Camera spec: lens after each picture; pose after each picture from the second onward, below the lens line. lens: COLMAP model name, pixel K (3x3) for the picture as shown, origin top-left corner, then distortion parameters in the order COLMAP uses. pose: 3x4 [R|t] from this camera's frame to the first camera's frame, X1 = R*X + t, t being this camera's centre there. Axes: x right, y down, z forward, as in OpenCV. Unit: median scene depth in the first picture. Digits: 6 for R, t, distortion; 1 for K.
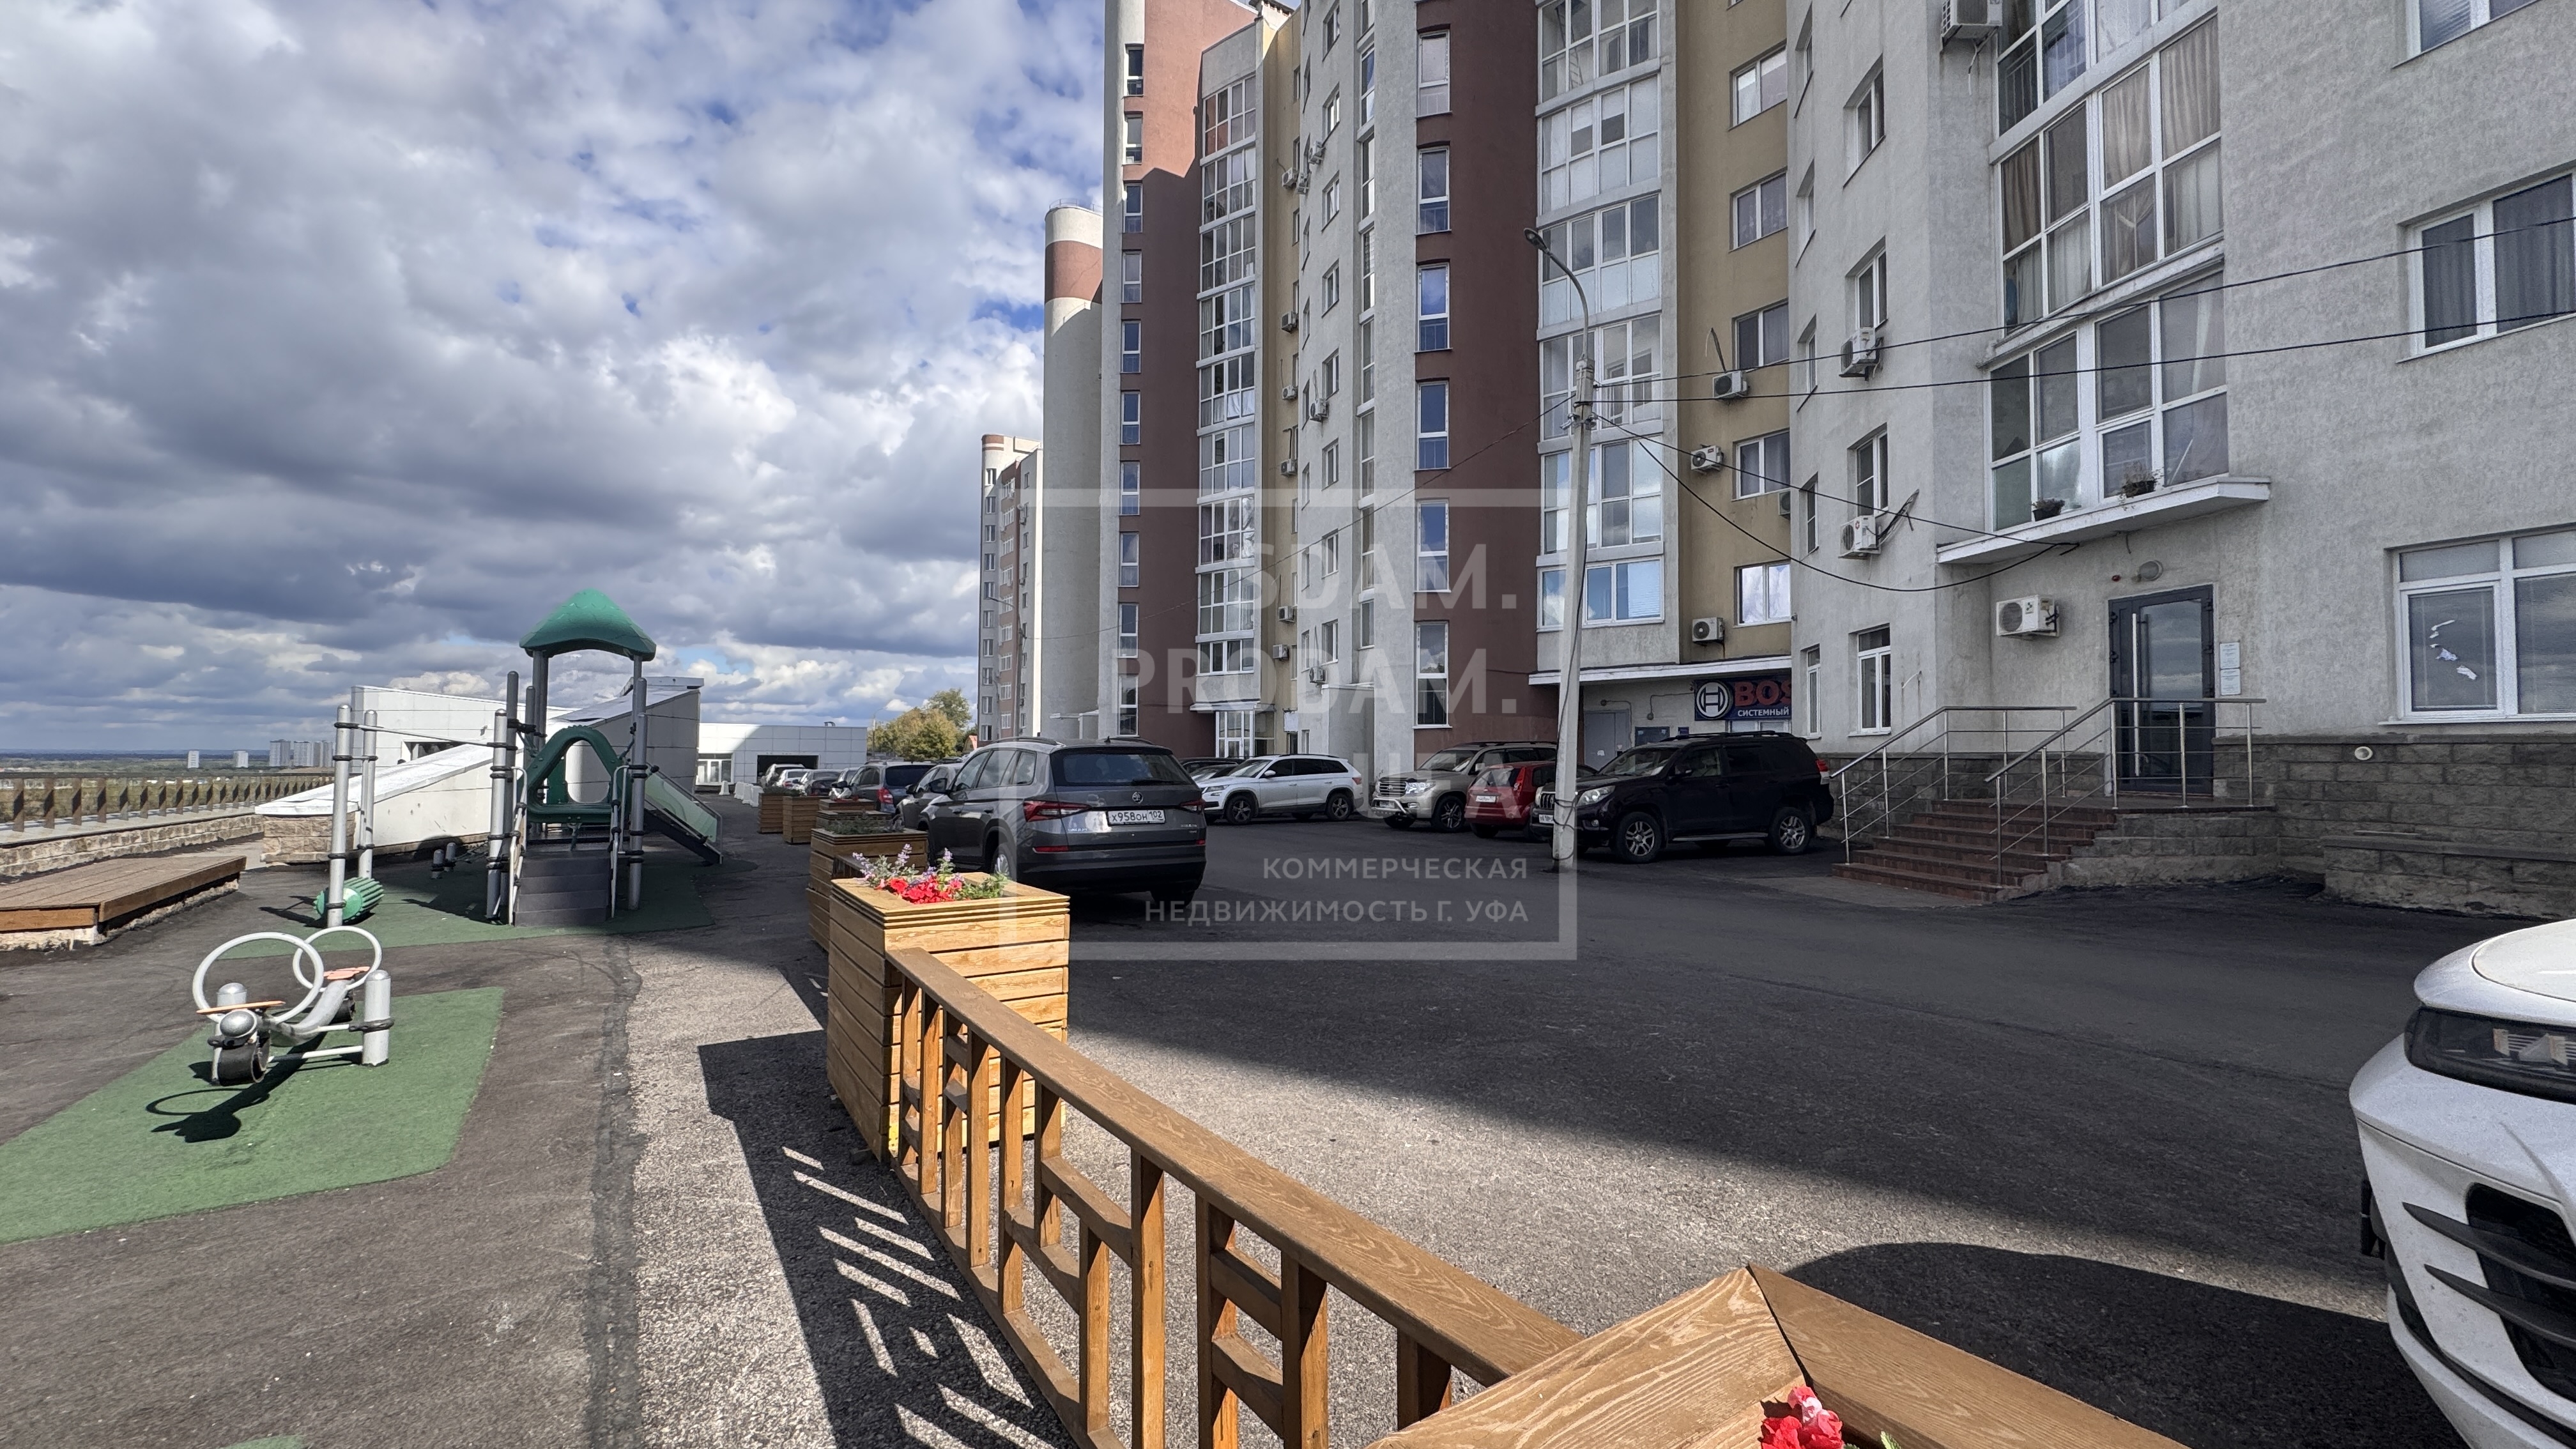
lens RADIAL K [[1025.2, 0, 1290.3], [0, 1025.2, 722.9], [0, 0, 1]] dist [-0.001212, 0.000224]
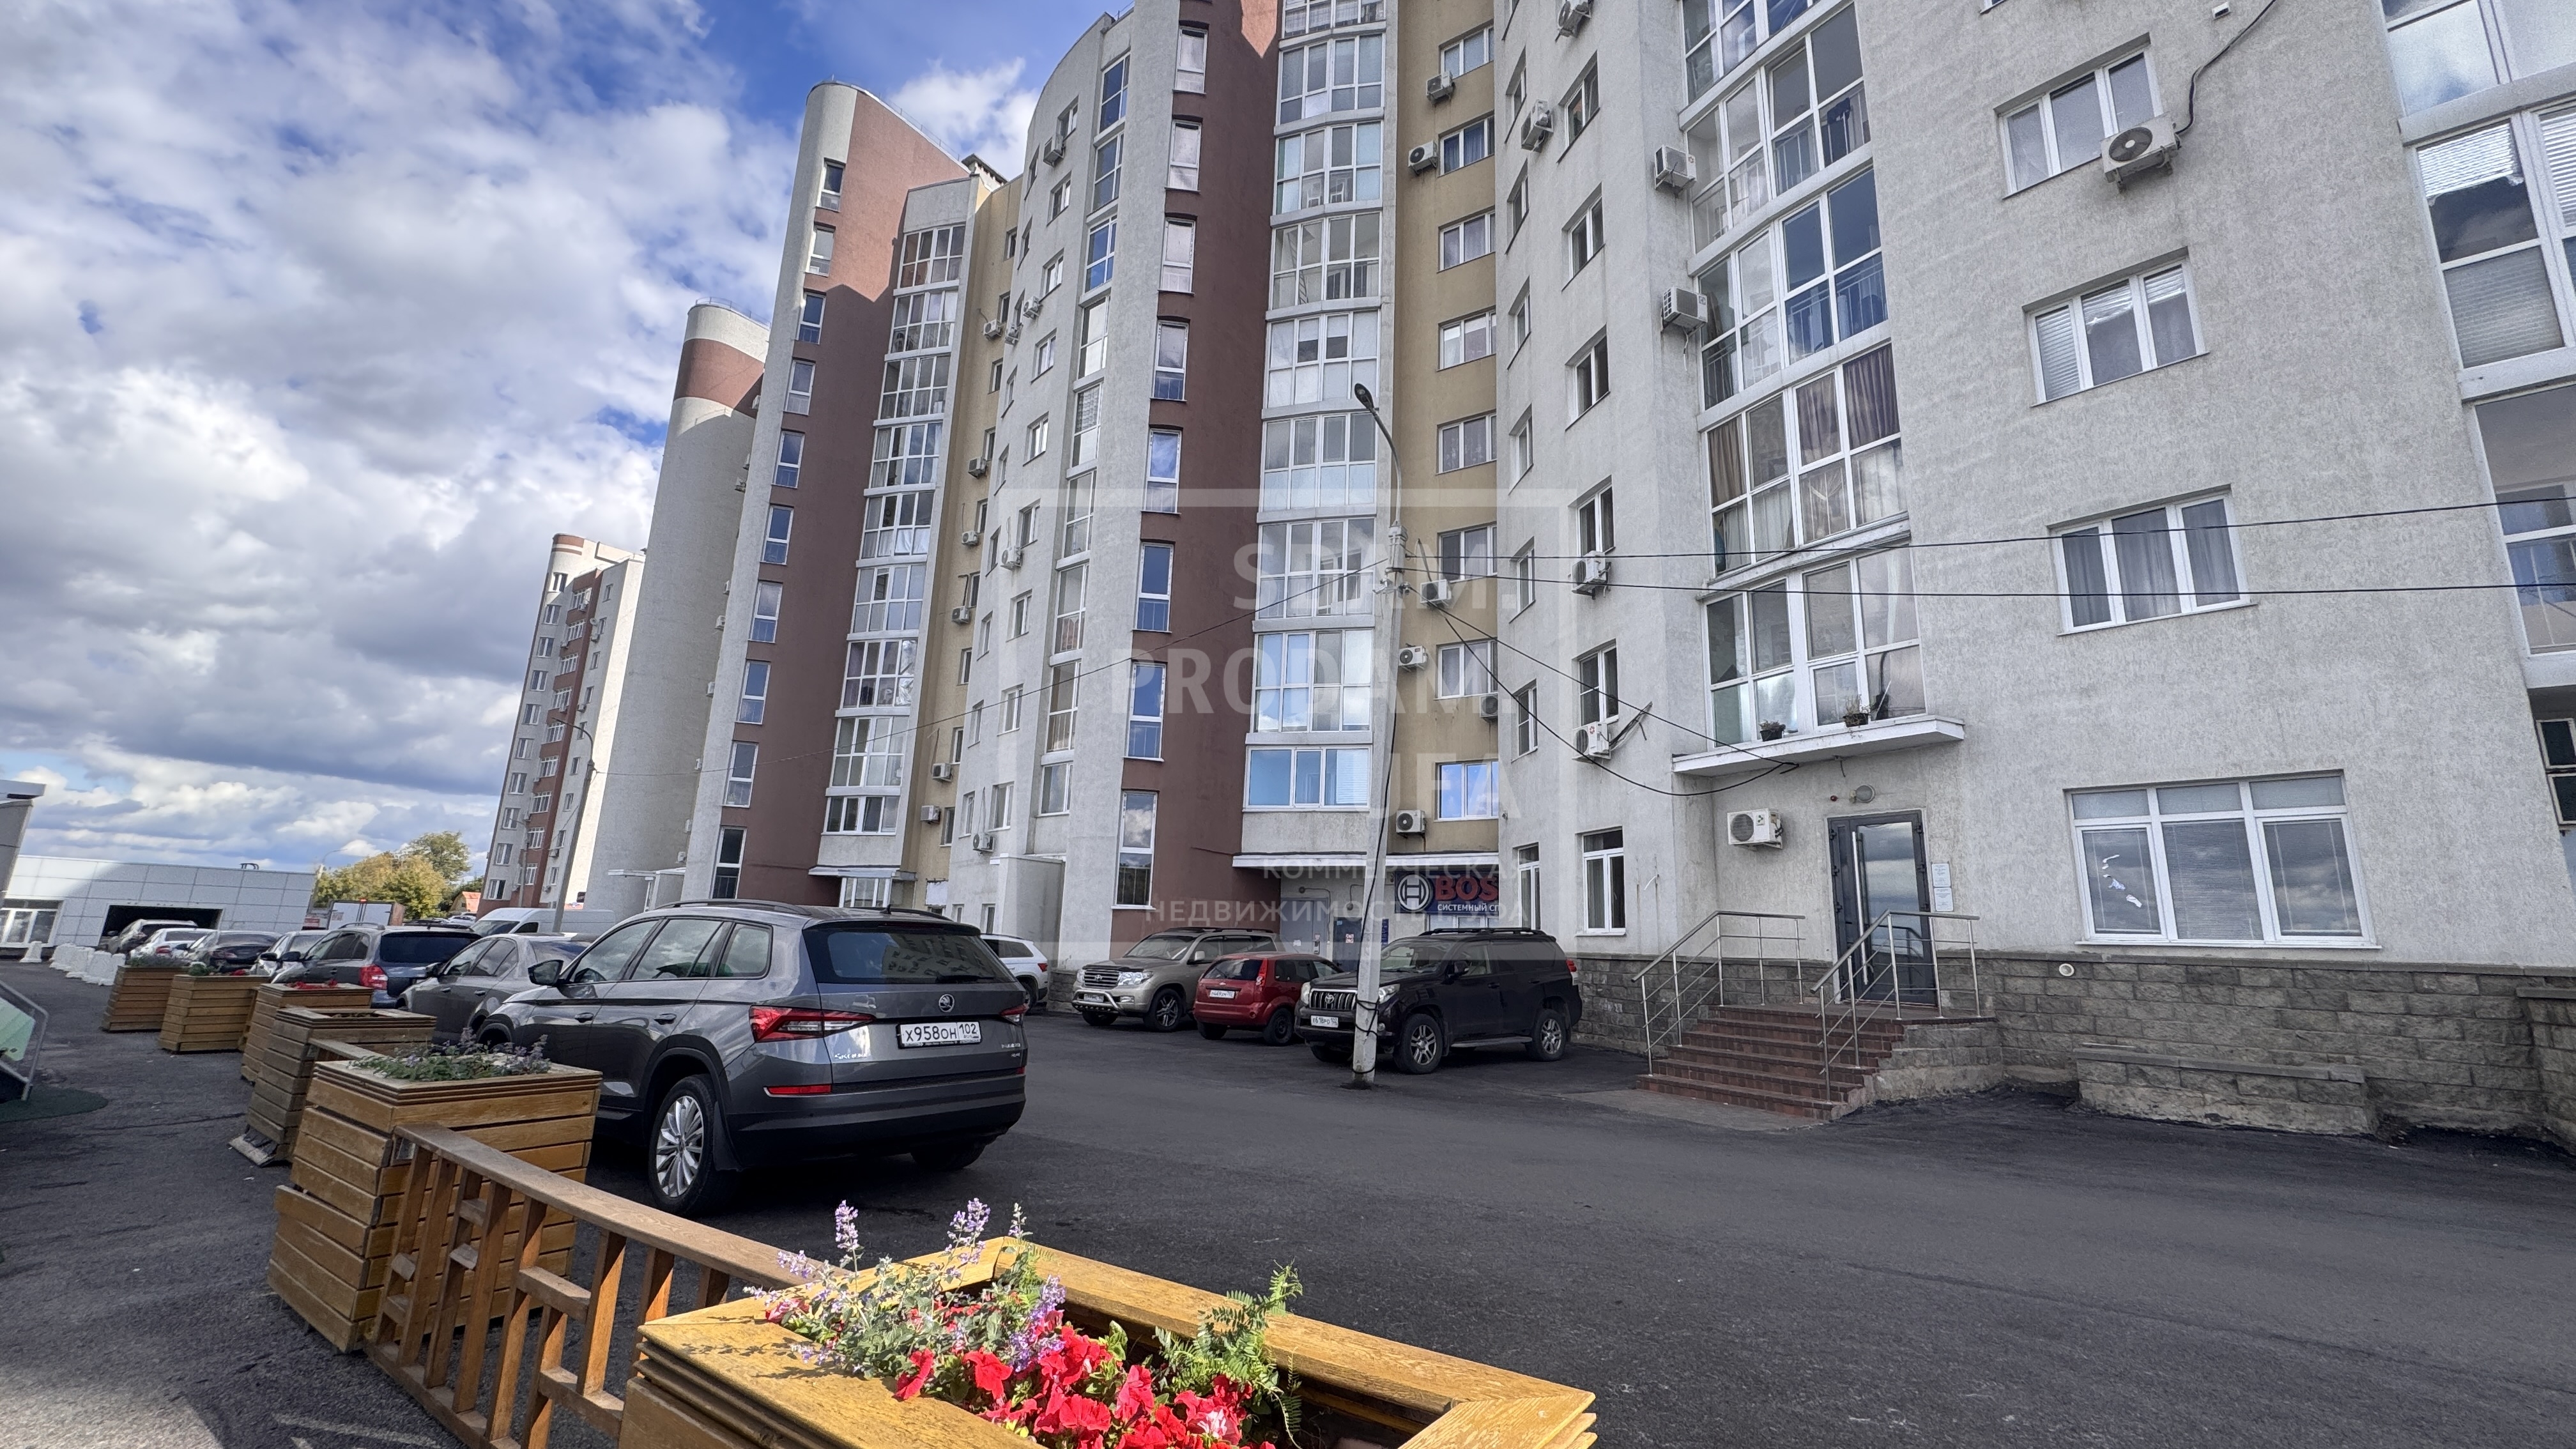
lens RADIAL K [[1025.2, 0, 1293.1], [0, 1025.2, 725.8], [0, 0, 1]] dist [-0.001212, 0.000224]
pose [[0.929864, 0.105741, 0.352380, -0.079250], [-0.043733, 0.982784, -0.179507, 0.002714], [-0.365295, 0.151507, 0.918480, 0.120770]]
